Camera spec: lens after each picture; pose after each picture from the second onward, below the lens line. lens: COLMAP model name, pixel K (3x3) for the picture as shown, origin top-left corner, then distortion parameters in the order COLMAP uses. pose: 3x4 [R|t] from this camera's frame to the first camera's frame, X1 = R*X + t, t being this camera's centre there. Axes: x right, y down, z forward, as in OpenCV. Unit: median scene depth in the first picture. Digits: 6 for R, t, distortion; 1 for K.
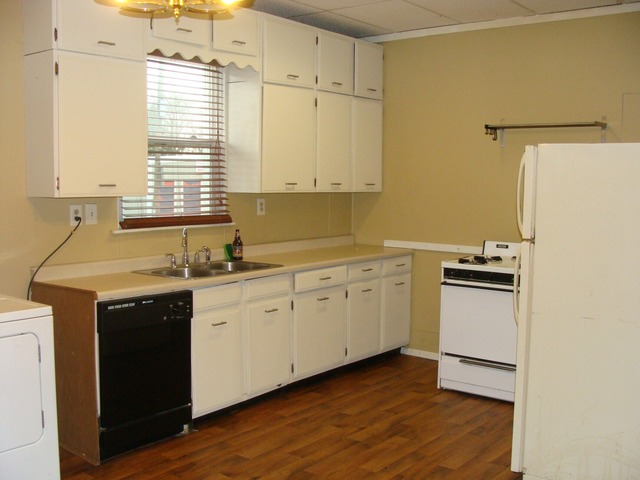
lens RADIAL K [[728.6, 0, 301.3], [0, 728.6, 254.0], [0, 0, 1]] dist [-0.121138, 0.000000]
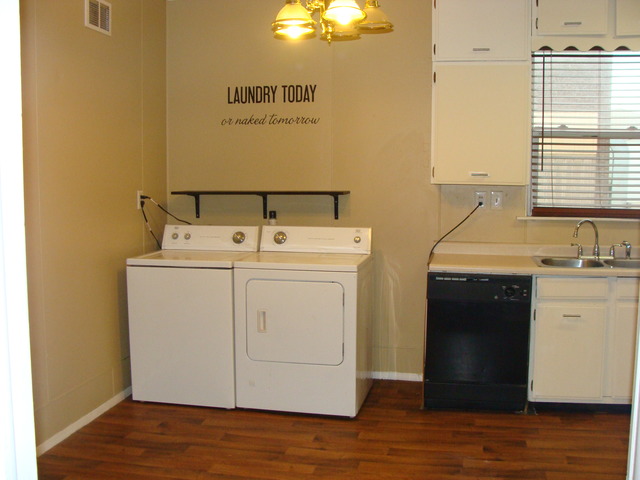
lens RADIAL K [[728.6, 0, 318.4], [0, 728.6, 241.3], [0, 0, 1]] dist [-0.121138, 0.000000]
pose [[0.476491, 0.078025, -0.875710, 0.589387], [-0.091276, 0.995062, 0.038994, -0.011854], [0.874428, 0.061351, 0.481260, 0.229612]]
